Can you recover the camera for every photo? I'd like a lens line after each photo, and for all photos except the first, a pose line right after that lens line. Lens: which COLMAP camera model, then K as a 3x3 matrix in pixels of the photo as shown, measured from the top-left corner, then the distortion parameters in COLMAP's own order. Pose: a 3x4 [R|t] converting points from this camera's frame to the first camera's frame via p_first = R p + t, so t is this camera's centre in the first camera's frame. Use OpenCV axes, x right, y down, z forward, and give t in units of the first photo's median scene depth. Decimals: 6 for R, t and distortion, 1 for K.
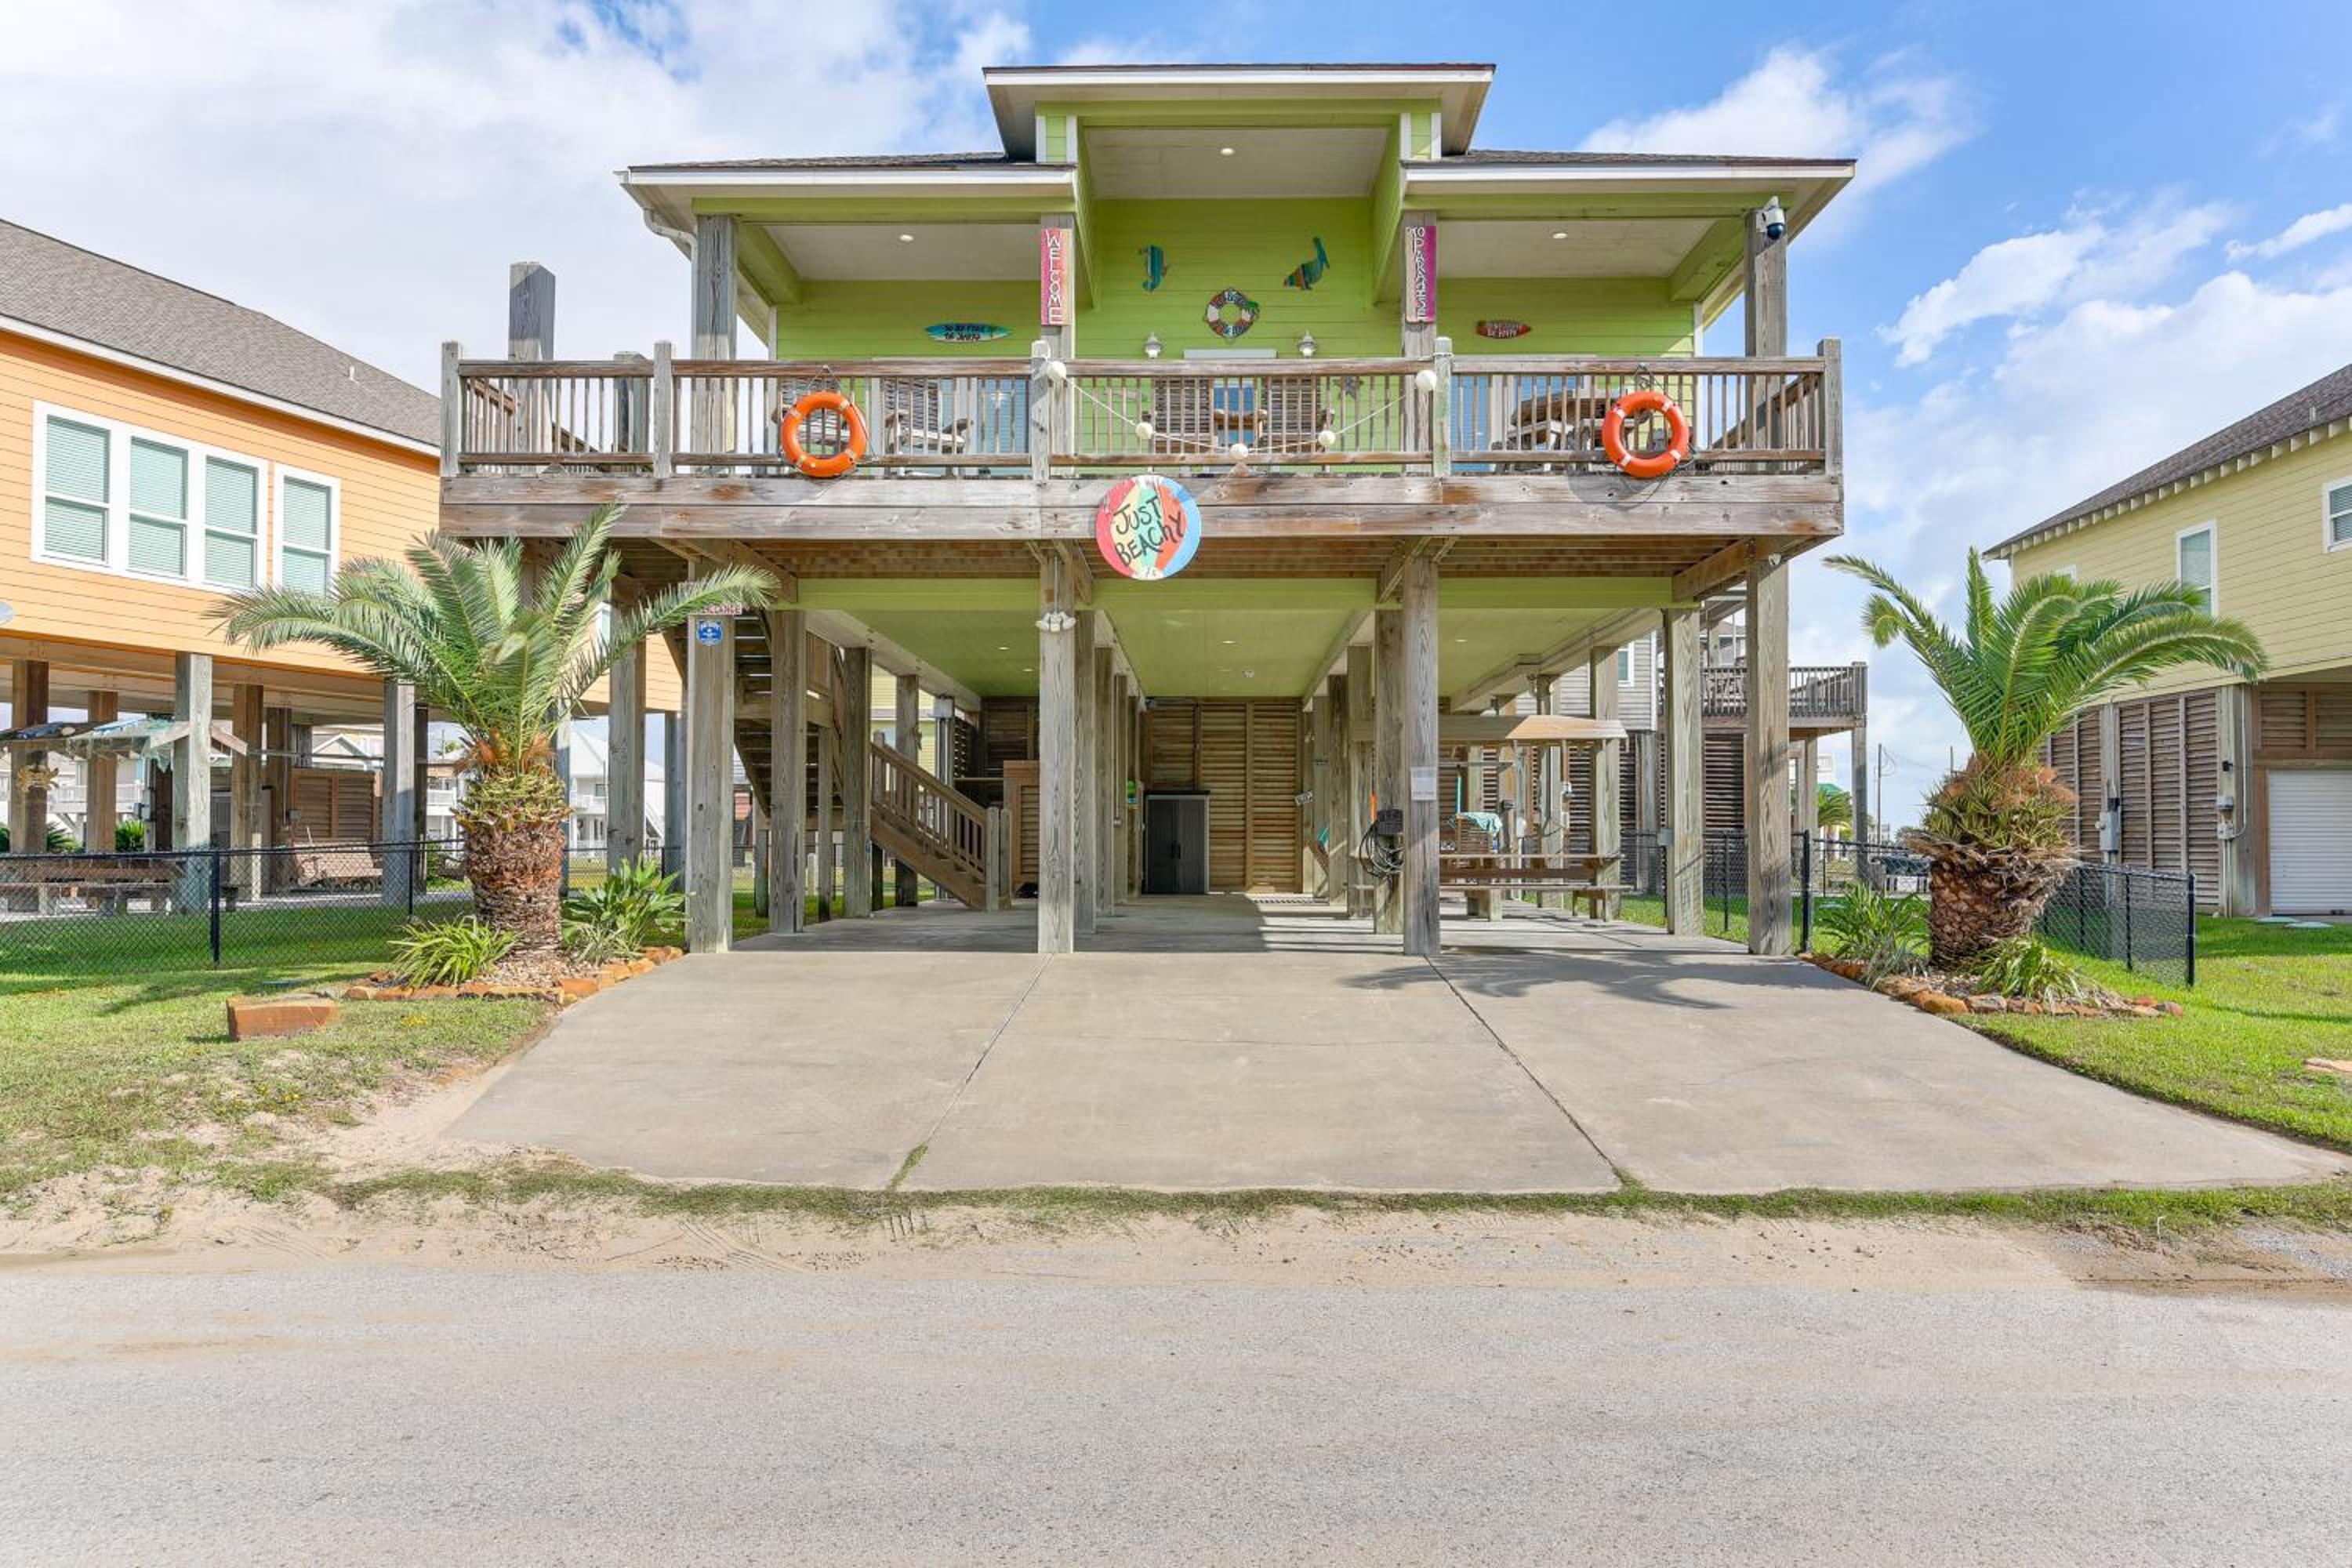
lens RADIAL K [[1518.2, 0, 1176.0], [0, 1518.2, 784.0], [0, 0, 1]] dist [-0.001402, -0.001084]
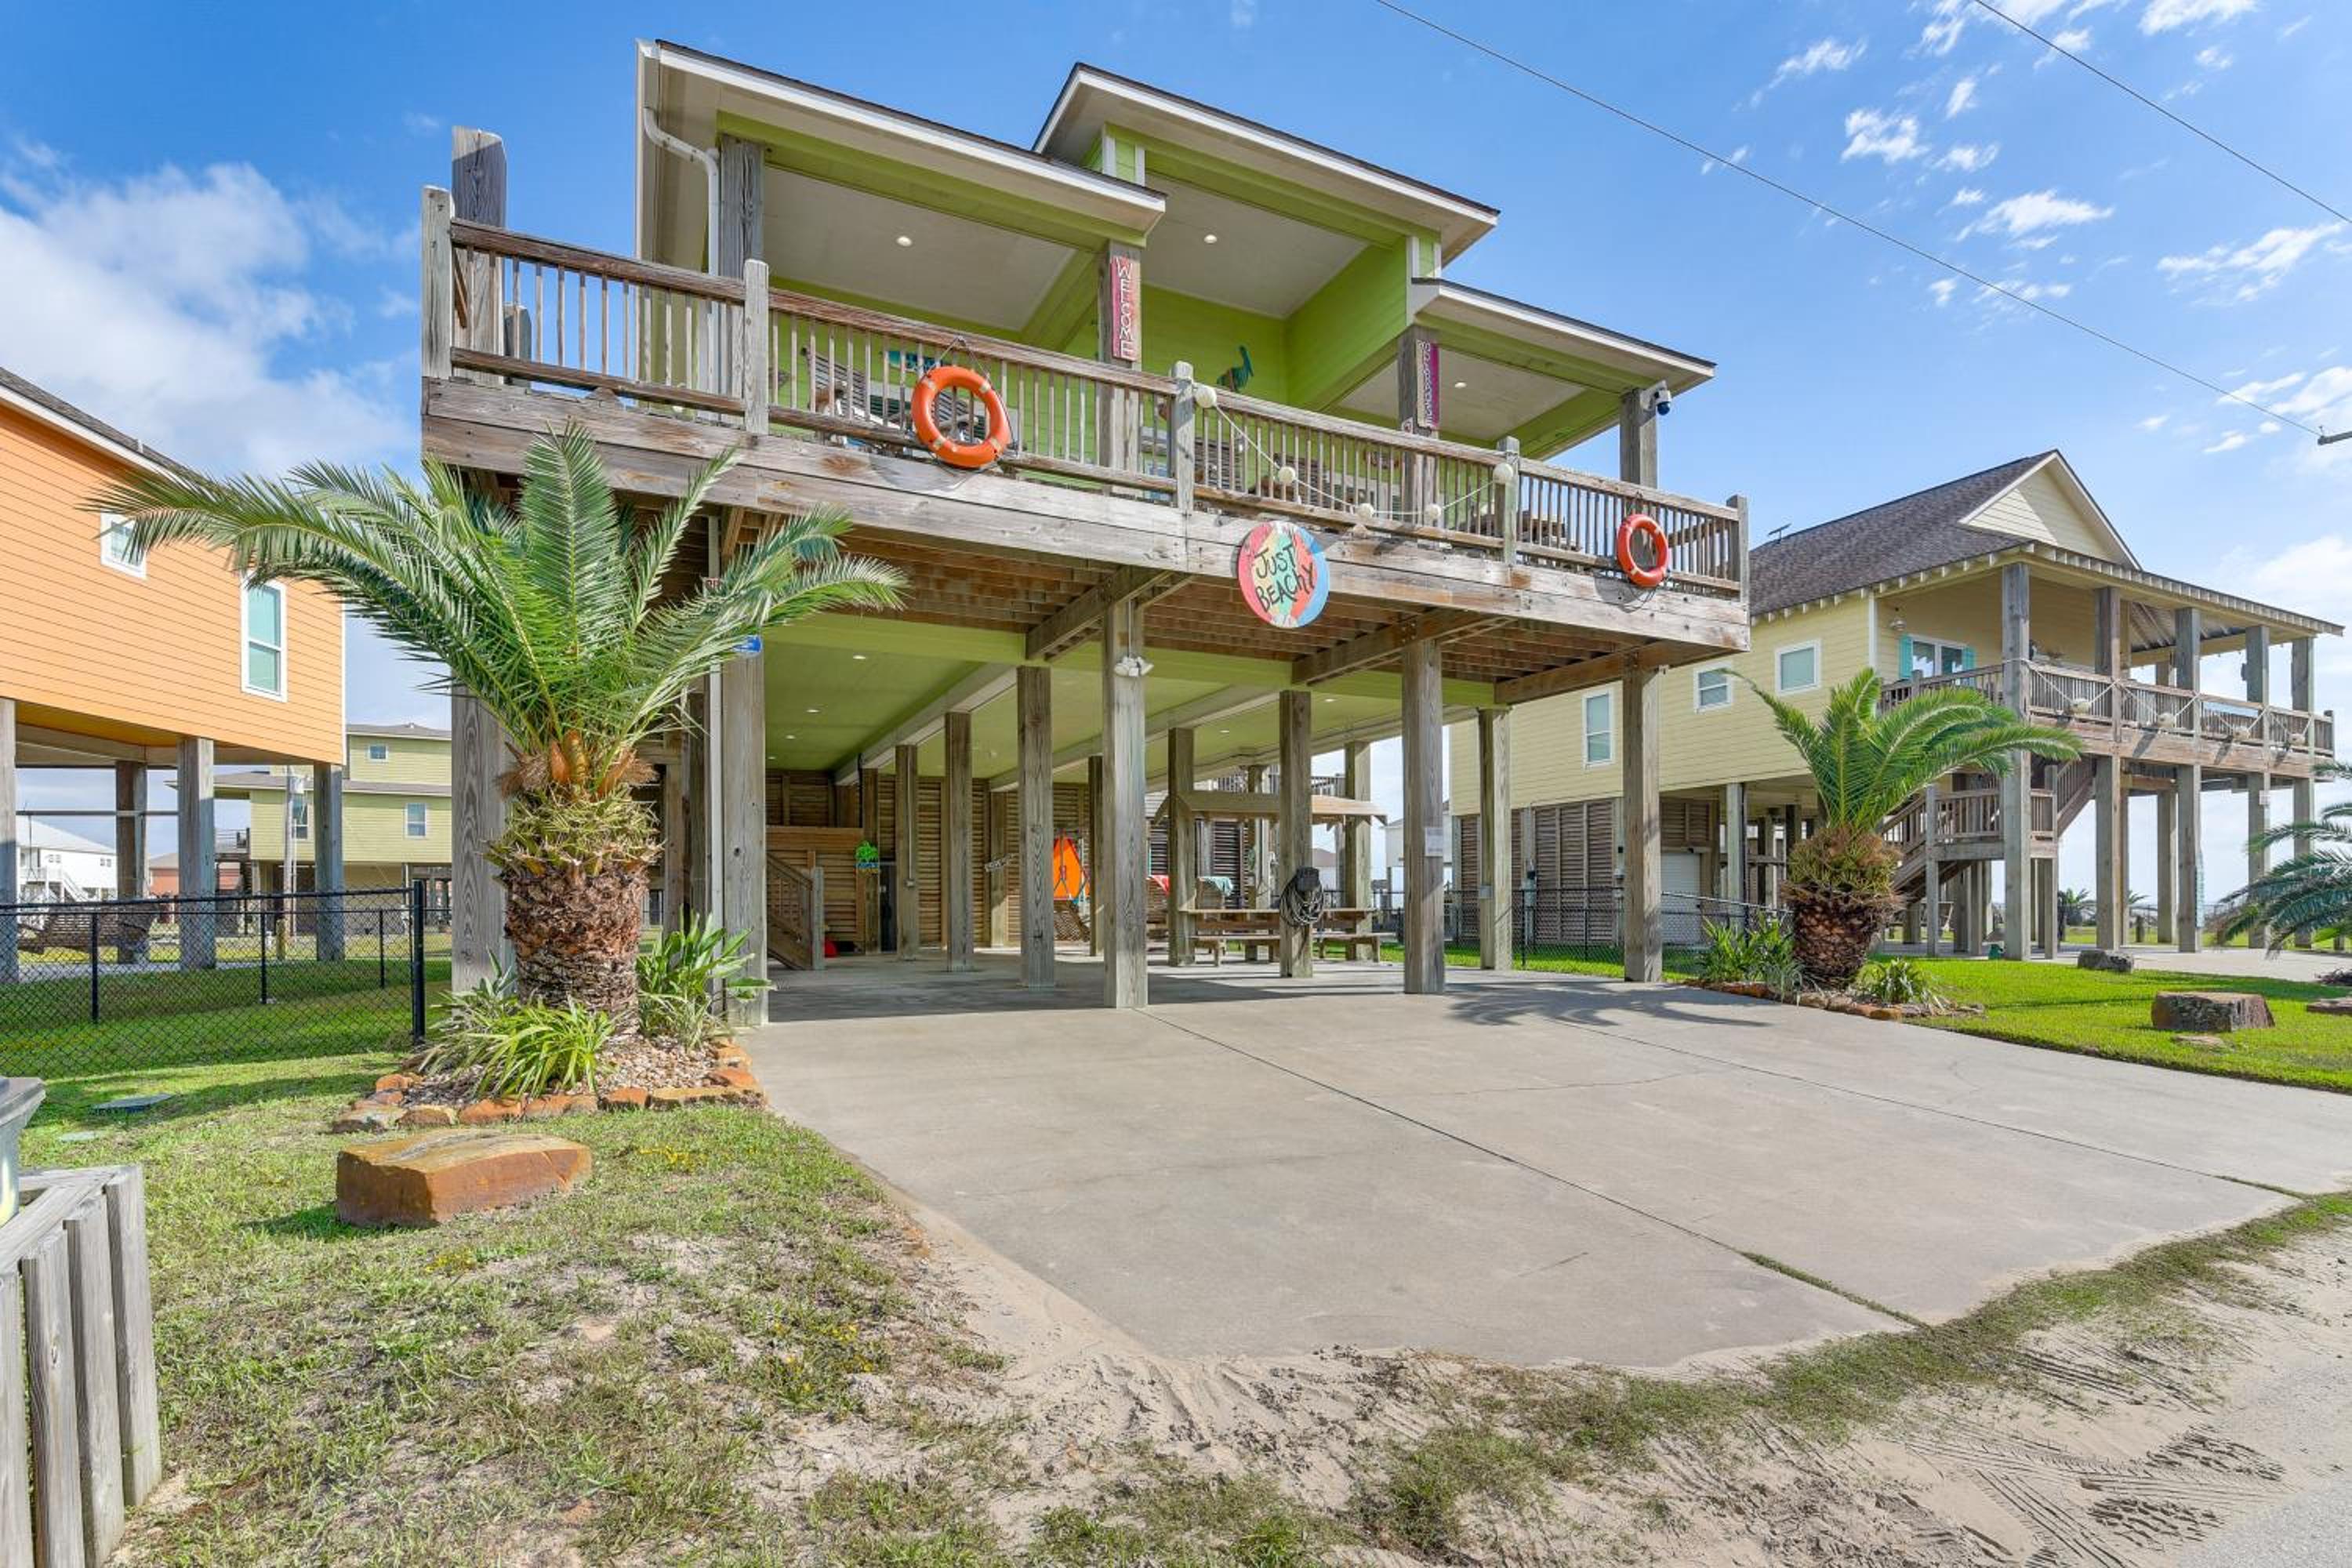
lens RADIAL K [[1132.3, 0, 1212.2], [0, 1132.3, 904.3], [0, 0, 1]] dist [-0.015167, -0.000387]
pose [[0.884516, -0.005208, 0.466482, -0.405916], [-0.010641, 0.999452, 0.031335, 0.023799], [-0.466389, -0.032680, 0.883976, 0.361520]]
